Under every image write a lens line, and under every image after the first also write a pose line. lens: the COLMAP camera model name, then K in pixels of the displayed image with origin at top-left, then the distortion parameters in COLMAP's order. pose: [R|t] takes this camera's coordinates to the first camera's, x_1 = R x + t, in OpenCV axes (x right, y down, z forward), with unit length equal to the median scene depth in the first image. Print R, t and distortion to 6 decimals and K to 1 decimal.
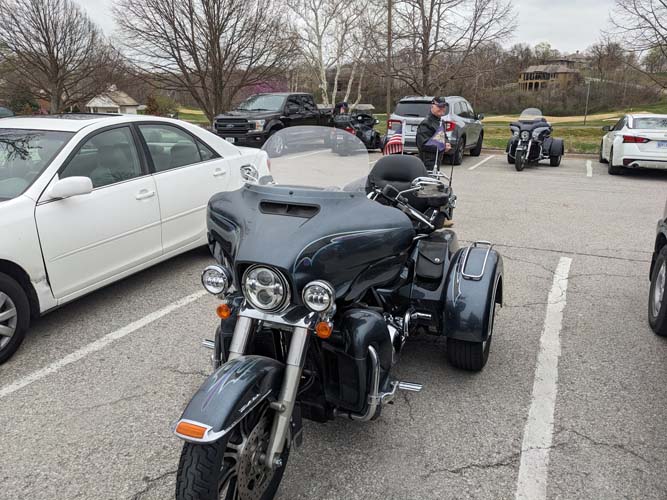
lens RADIAL K [[523.7, 0, 334.8], [0, 523.7, 252.8], [0, 0, 1]] dist [0.042082, -0.055717]
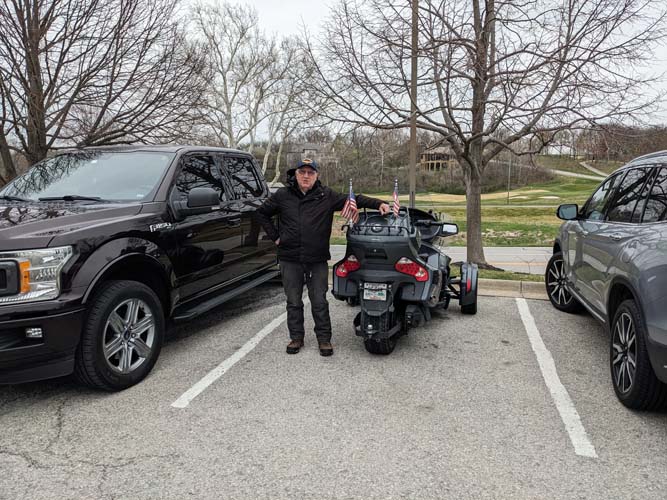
lens RADIAL K [[523.7, 0, 335.1], [0, 523.7, 248.0], [0, 0, 1]] dist [0.042082, -0.055717]
pose [[0.983913, -0.021058, 0.177403, -0.016164], [0.047587, 0.988044, -0.146647, -0.055543], [-0.172193, 0.152730, 0.973151, 0.197842]]
